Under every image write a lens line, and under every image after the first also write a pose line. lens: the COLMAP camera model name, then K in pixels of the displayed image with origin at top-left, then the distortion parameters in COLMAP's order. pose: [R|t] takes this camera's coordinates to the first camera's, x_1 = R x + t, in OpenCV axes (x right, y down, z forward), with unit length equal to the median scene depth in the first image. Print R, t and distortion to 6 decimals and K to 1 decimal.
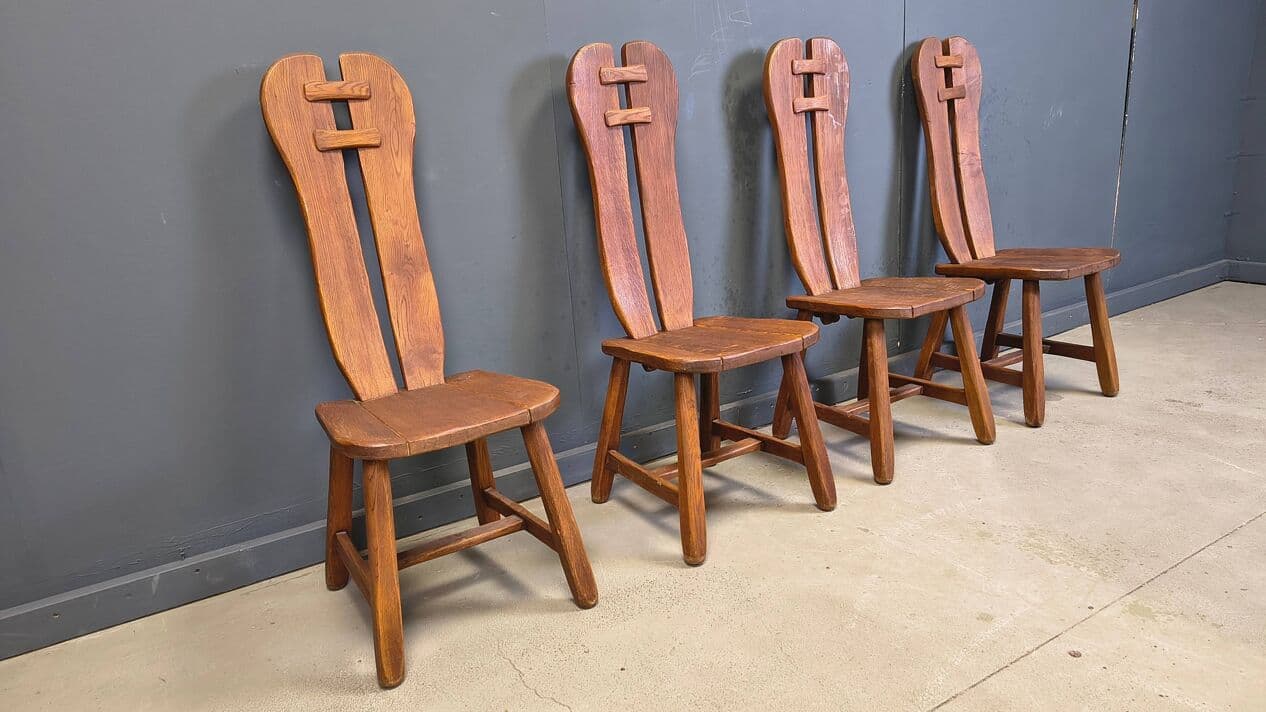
lens RADIAL K [[868.5, 0, 632.4], [0, 868.5, 377.5], [0, 0, 1]] dist [0.043169, -0.050017]
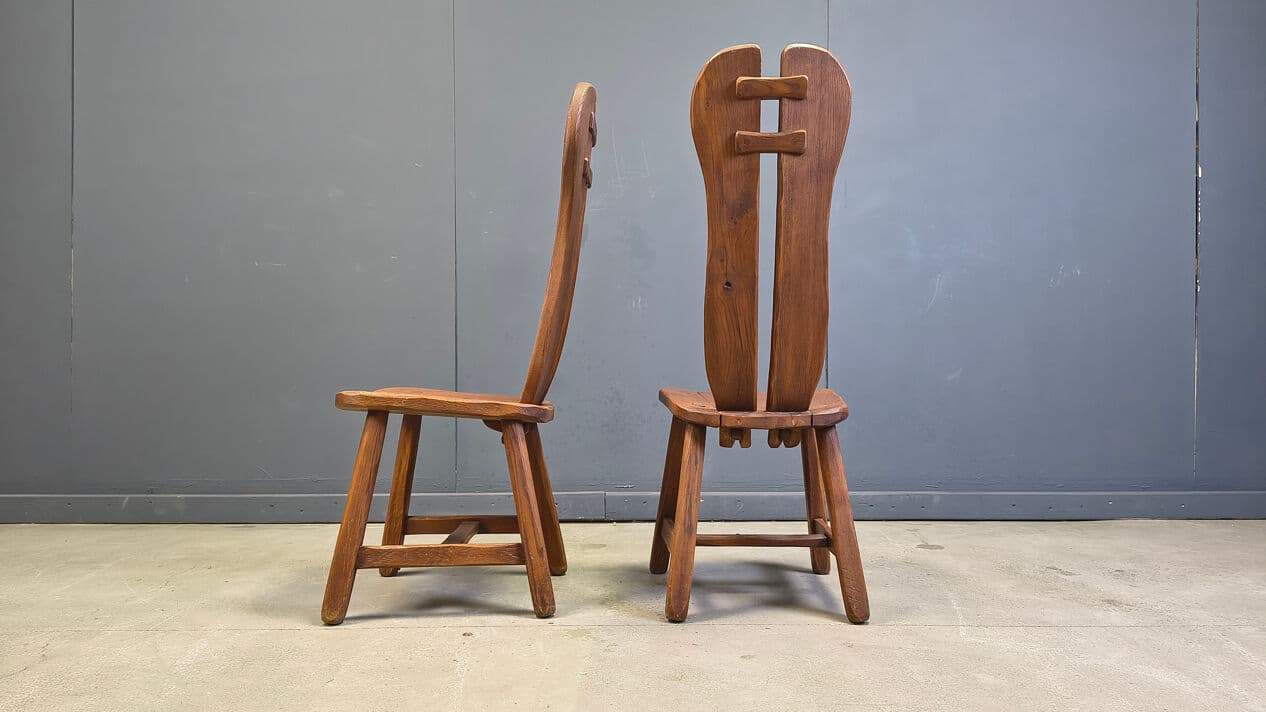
lens RADIAL K [[868.5, 0, 647.4], [0, 868.5, 377.5], [0, 0, 1]] dist [0.043169, -0.050017]
pose [[0.857157, 0.073680, -0.509758, 0.873788], [-0.205387, 0.956517, -0.207103, 0.133005], [0.472332, 0.282217, 0.835018, 0.072069]]
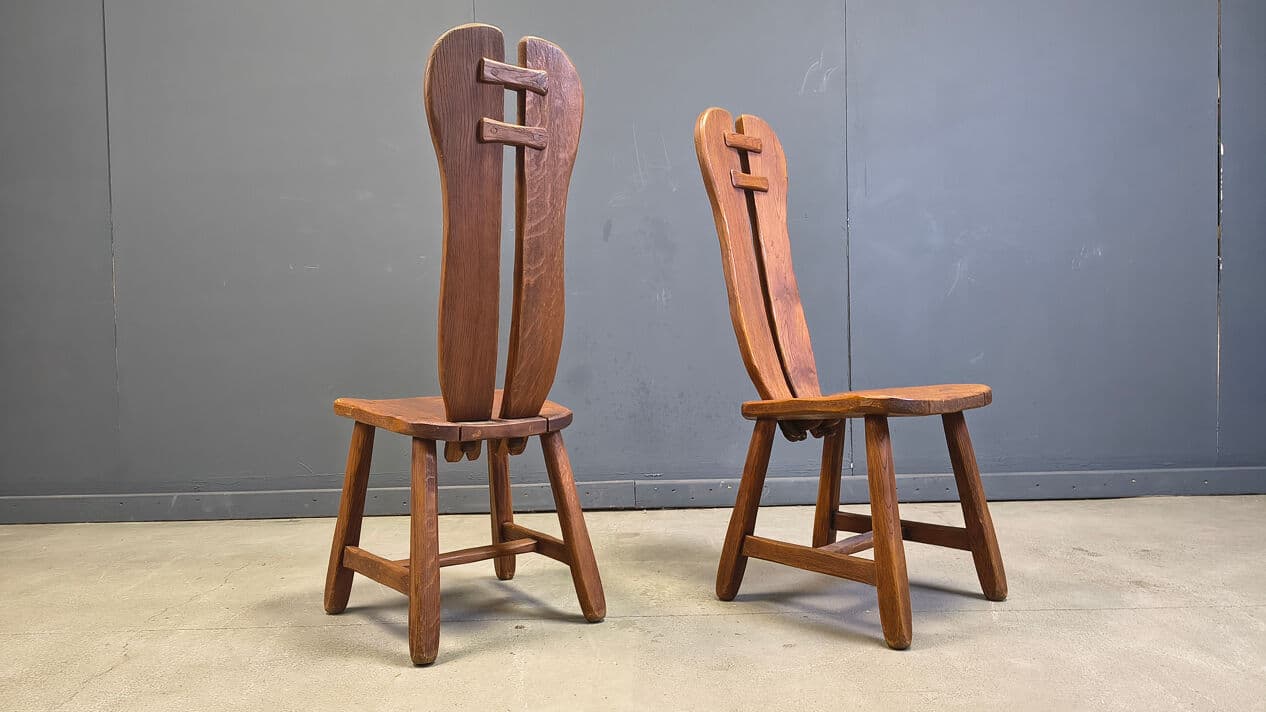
lens RADIAL K [[868.5, 0, 637.3], [0, 868.5, 378.7], [0, 0, 1]] dist [0.043169, -0.050017]
pose [[0.847022, 0.067953, -0.527197, 0.864831], [-0.186817, 0.966580, -0.175562, 0.121818], [0.497648, 0.247195, 0.831409, 0.029501]]
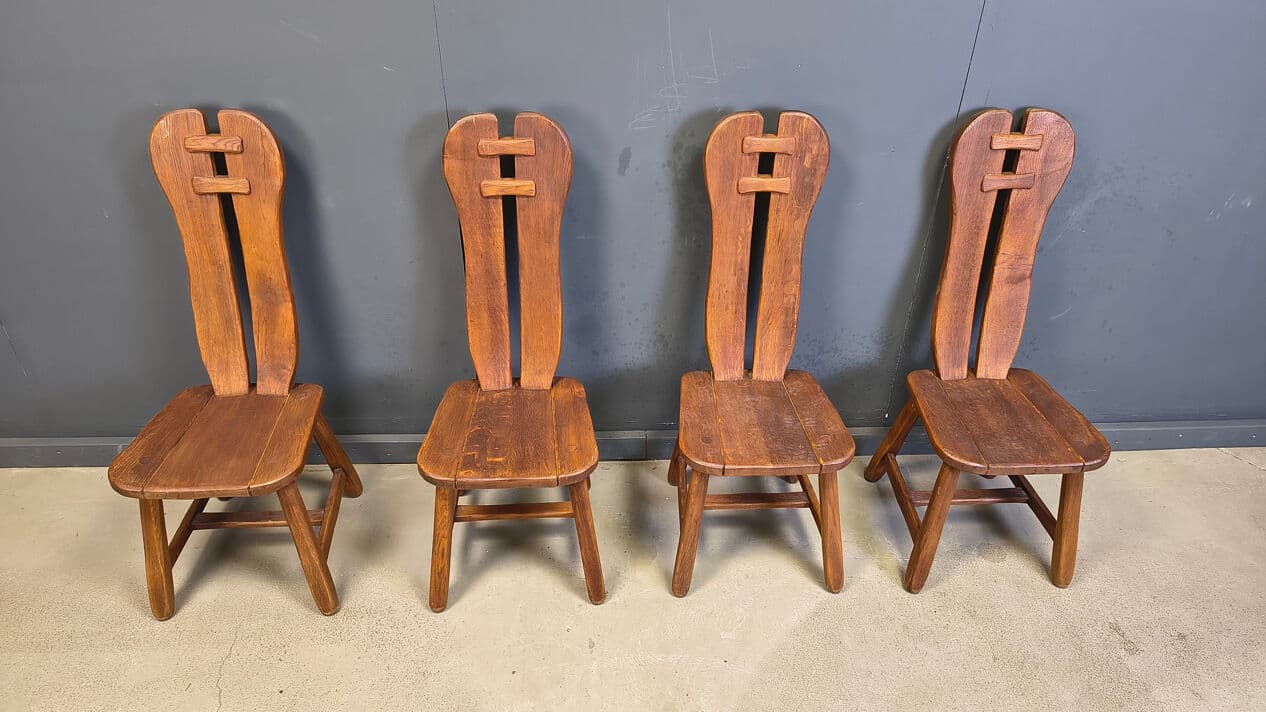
lens RADIAL K [[868.5, 0, 642.0], [0, 868.5, 349.8], [0, 0, 1]] dist [0.043169, -0.050017]
pose [[0.865428, 0.353738, -0.354831, 0.534888], [-0.221053, 0.905115, 0.363183, -0.520242], [0.449634, -0.235873, 0.861506, 0.176509]]
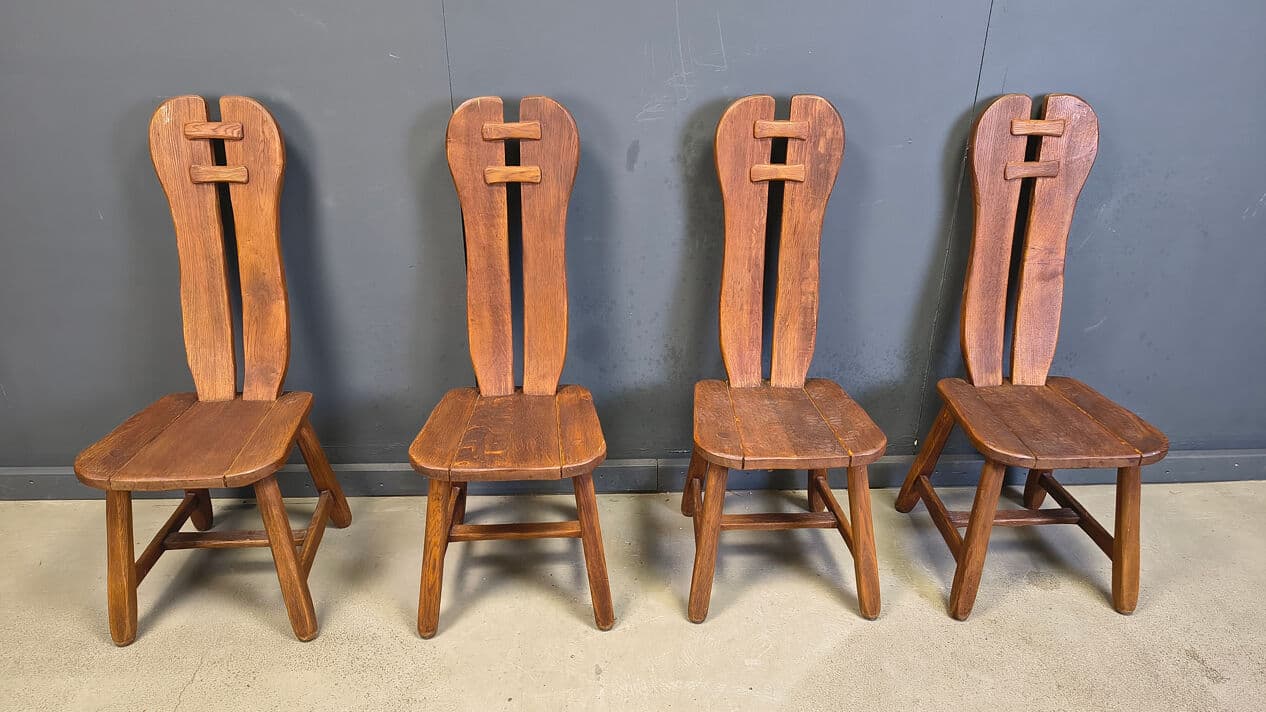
lens RADIAL K [[868.5, 0, 635.0], [0, 868.5, 354.1], [0, 0, 1]] dist [0.043169, -0.050017]
pose [[0.860713, 0.285831, -0.421276, 0.562522], [-0.209207, 0.952995, 0.219163, -0.346153], [0.464118, -0.100503, 0.880053, 0.202927]]
